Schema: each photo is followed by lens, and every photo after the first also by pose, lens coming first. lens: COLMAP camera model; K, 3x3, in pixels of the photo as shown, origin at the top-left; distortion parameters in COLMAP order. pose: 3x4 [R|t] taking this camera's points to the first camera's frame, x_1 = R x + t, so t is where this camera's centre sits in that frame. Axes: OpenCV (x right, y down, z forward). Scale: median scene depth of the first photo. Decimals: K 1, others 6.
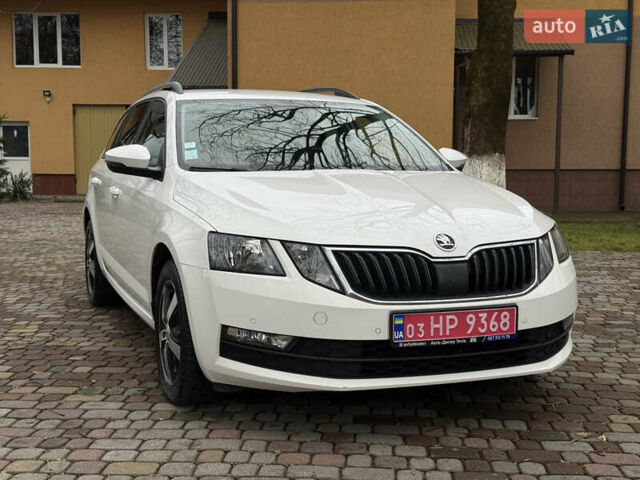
lens RADIAL K [[890.5, 0, 320.0], [0, 890.5, 240.0], [0, 0, 1]] dist [0.193572, -0.371548]
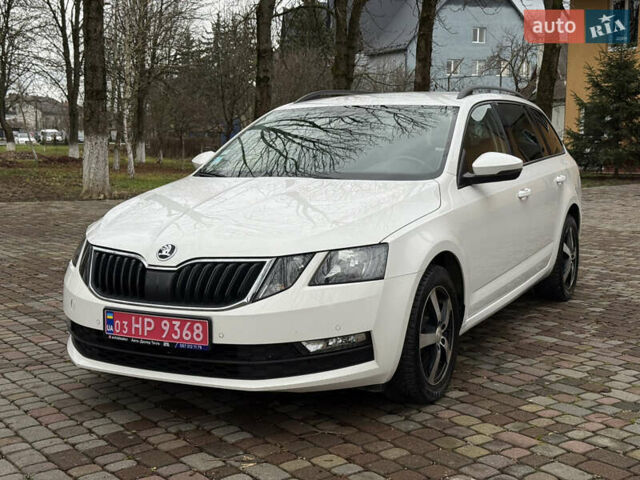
lens RADIAL K [[890.5, 0, 320.0], [0, 890.5, 240.0], [0, 0, 1]] dist [0.193572, -0.371548]
pose [[0.657808, 0.081482, -0.748765, 1.078384], [-0.057581, 0.996662, 0.057873, -0.085974], [0.750981, 0.005045, 0.660304, 0.418555]]
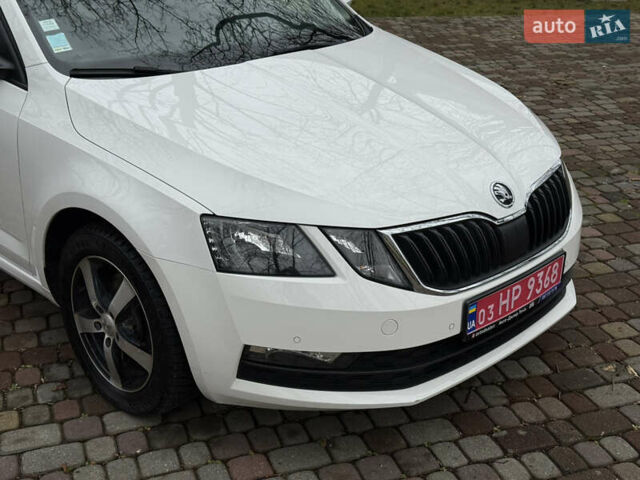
lens RADIAL K [[890.5, 0, 320.0], [0, 890.5, 240.0], [0, 0, 1]] dist [0.193572, -0.371548]
pose [[0.914258, -0.152243, 0.375439, -0.314638], [0.025301, 0.946354, 0.322139, -0.220534], [-0.404341, -0.285019, 0.869064, 0.358885]]
